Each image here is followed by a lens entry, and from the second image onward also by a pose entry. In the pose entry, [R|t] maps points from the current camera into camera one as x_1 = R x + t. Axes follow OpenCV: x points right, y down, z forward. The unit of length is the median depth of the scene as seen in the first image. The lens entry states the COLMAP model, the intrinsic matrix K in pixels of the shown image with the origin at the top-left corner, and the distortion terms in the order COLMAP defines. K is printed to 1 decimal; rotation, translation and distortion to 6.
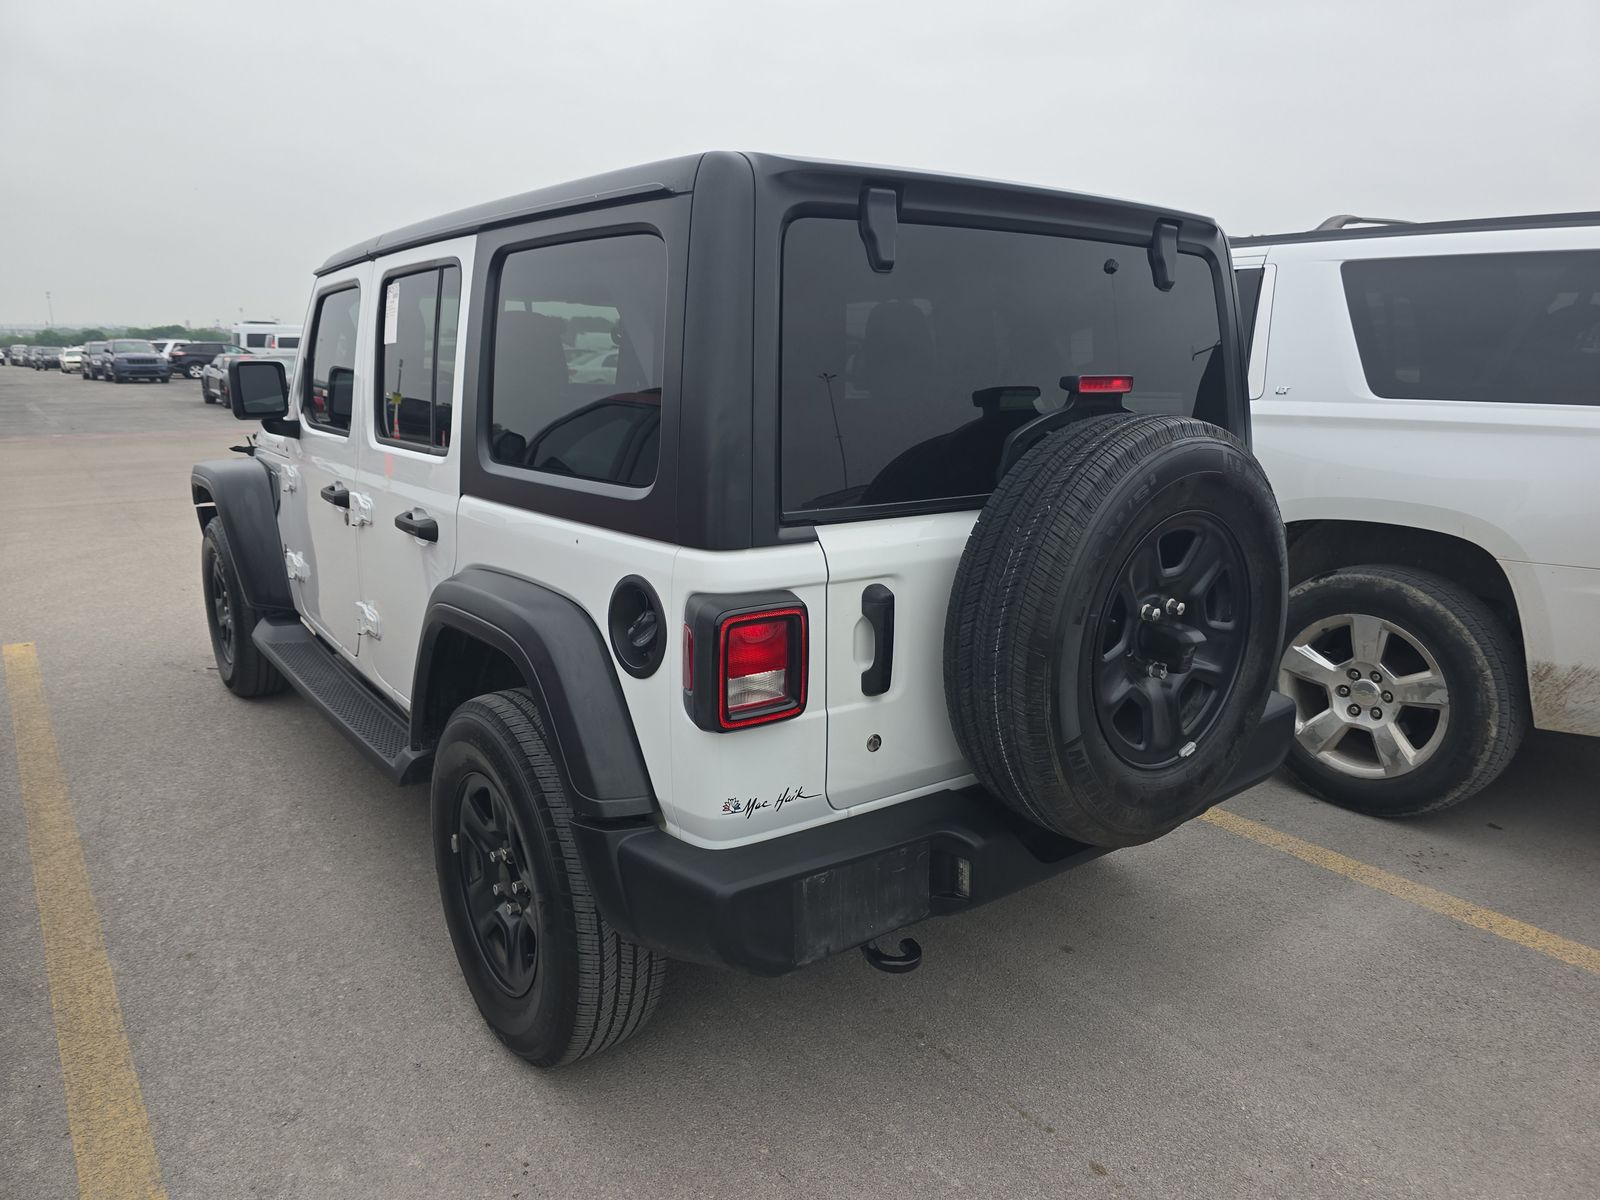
lens RADIAL K [[1068.3, 0, 804.4], [0, 1068.3, 601.2], [0, 0, 1]] dist [0.063881, -0.059650]
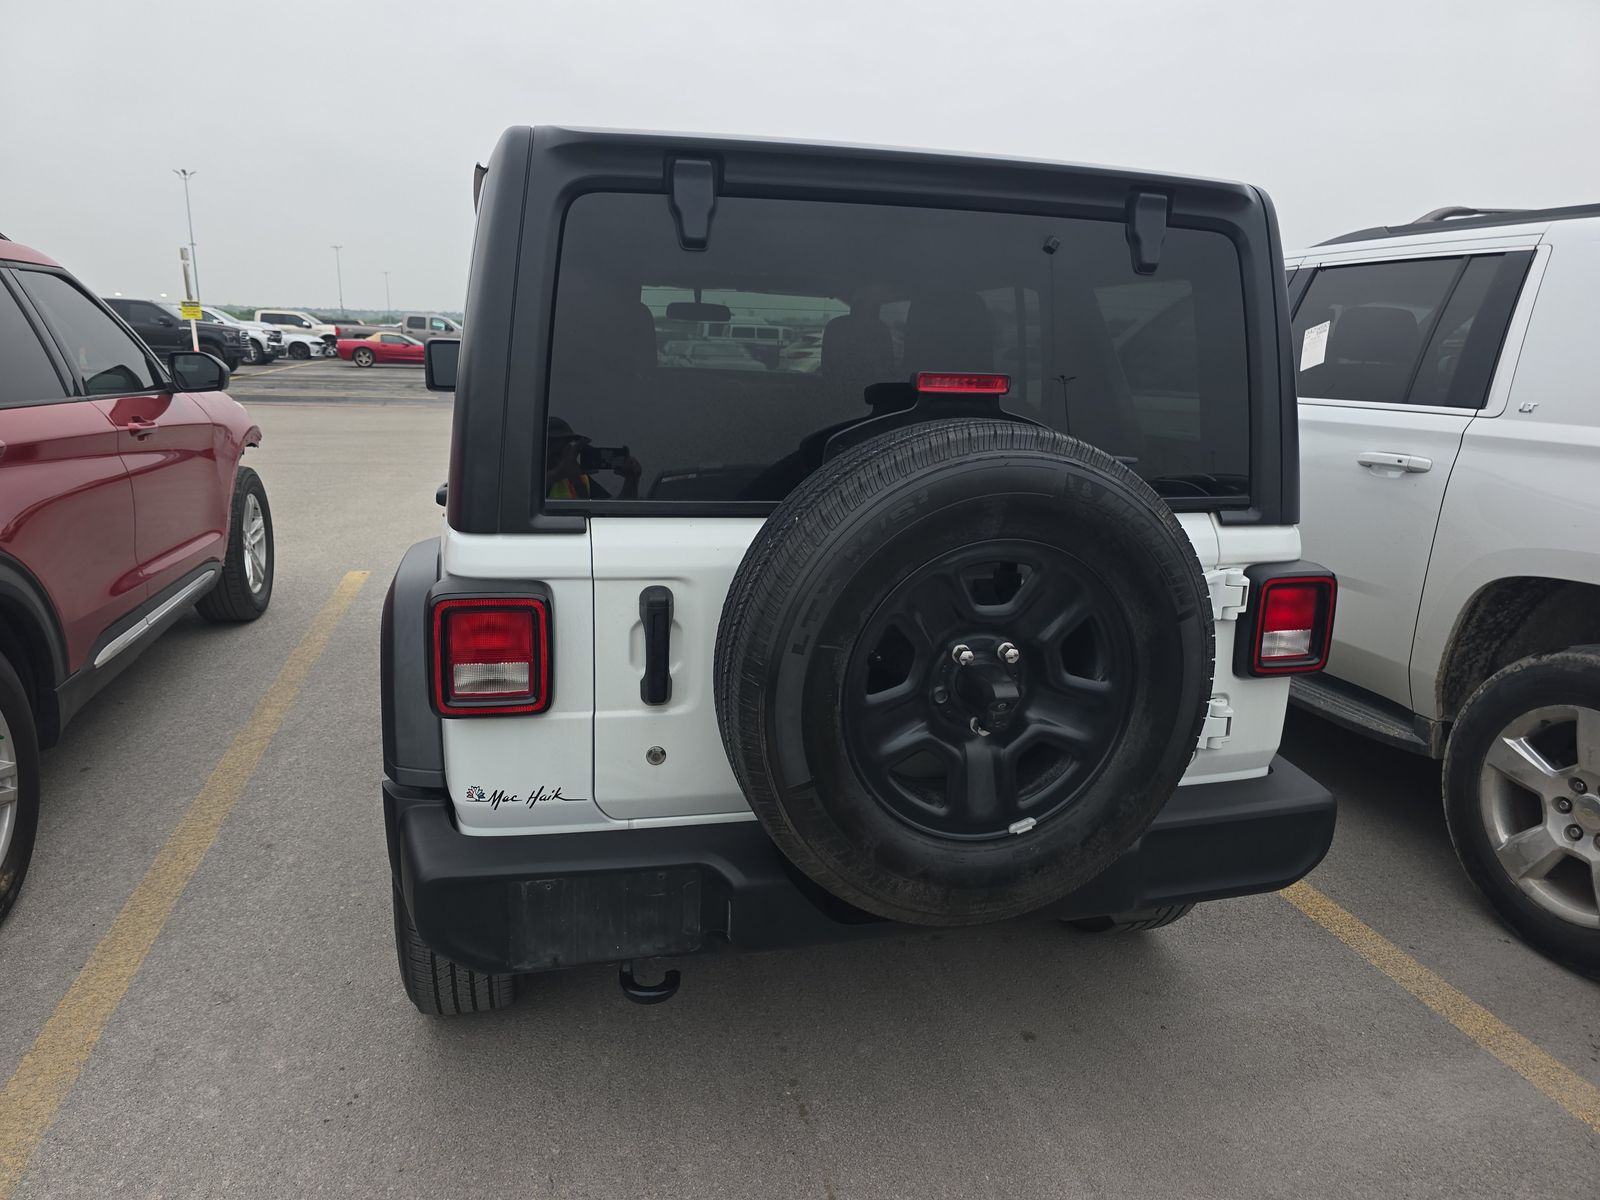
lens RADIAL K [[1068.3, 0, 804.4], [0, 1068.3, 601.2], [0, 0, 1]] dist [0.063881, -0.059650]
pose [[0.924635, 0.111561, -0.364149, 0.492626], [-0.109590, 0.993633, 0.026143, -0.038850], [0.364747, 0.015734, 0.930974, 0.166815]]
